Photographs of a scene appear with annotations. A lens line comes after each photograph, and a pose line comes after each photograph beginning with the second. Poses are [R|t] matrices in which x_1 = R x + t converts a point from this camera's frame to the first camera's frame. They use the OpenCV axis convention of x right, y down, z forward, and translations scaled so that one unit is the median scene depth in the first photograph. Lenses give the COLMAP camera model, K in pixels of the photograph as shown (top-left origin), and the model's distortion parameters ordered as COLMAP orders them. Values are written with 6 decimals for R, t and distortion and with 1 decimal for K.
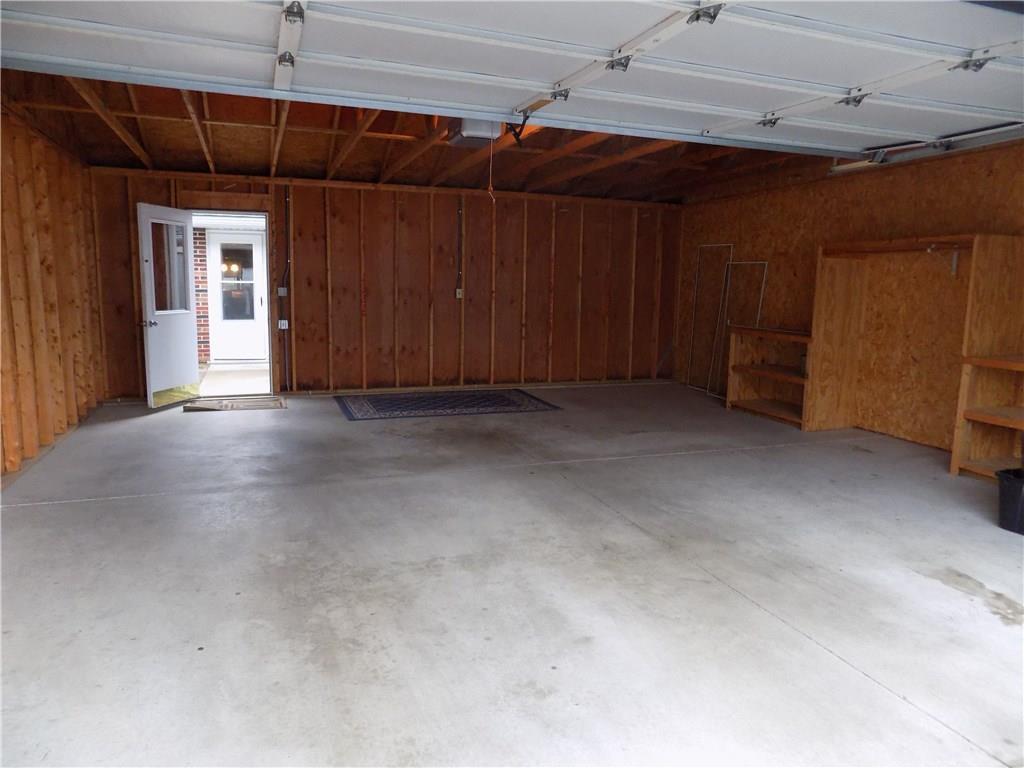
lens RADIAL K [[689.5, 0, 510.7], [0, 689.5, 380.8], [0, 0, 1]] dist [-0.001728, 0.001020]
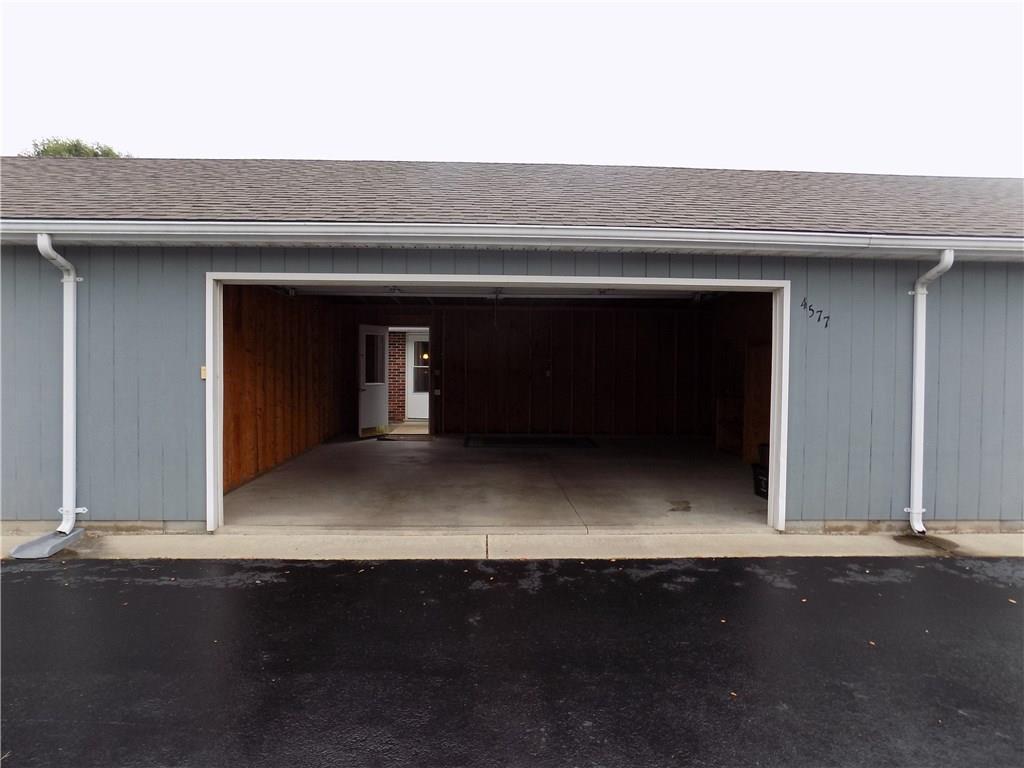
lens RADIAL K [[689.5, 0, 511.8], [0, 689.5, 384.4], [0, 0, 1]] dist [-0.001728, 0.001020]
pose [[0.953853, 0.001006, -0.300273, 0.387627], [-0.035315, 0.993430, -0.108856, 0.084741], [0.298191, 0.114437, 0.947621, -0.587605]]
